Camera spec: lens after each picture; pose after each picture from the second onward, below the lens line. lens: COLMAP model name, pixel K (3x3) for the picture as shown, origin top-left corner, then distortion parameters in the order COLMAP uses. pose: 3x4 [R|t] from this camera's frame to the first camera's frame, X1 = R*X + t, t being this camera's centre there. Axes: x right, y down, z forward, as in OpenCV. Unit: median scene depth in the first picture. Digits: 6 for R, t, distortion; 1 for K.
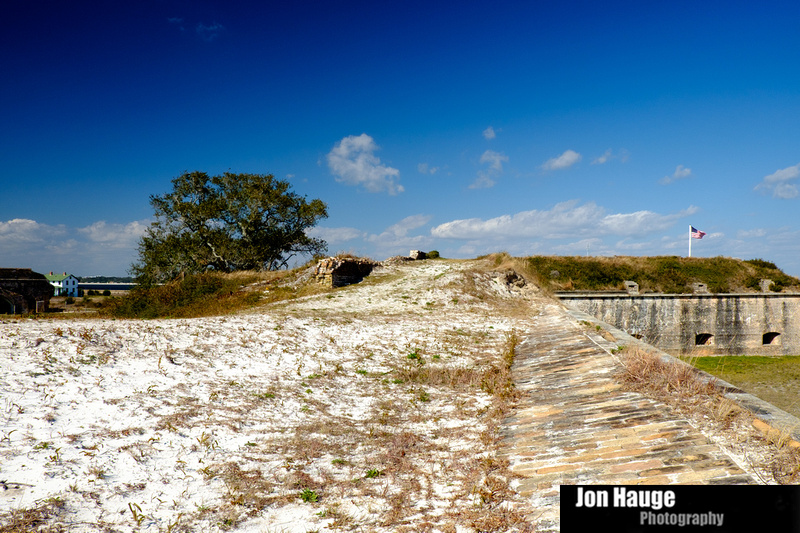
lens RADIAL K [[620.0, 0, 400.0], [0, 620.0, 266.4], [0, 0, 1]] dist [0.004652, 0.003547]
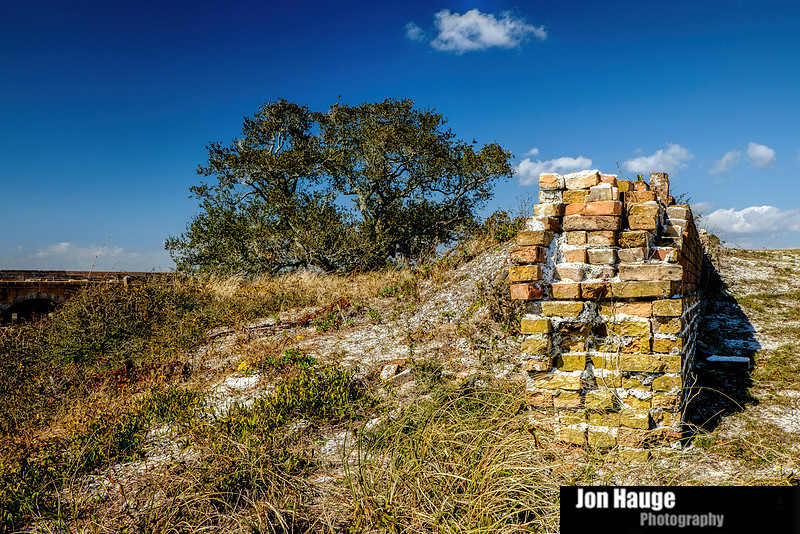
lens RADIAL K [[620.0, 0, 399.8], [0, 620.0, 266.7], [0, 0, 1]] dist [0.004652, 0.003547]
pose [[0.962065, -0.005177, -0.272770, -0.083947], [0.004686, 0.999986, -0.002451, 0.004698], [0.272779, 0.001080, 0.962076, 0.591805]]
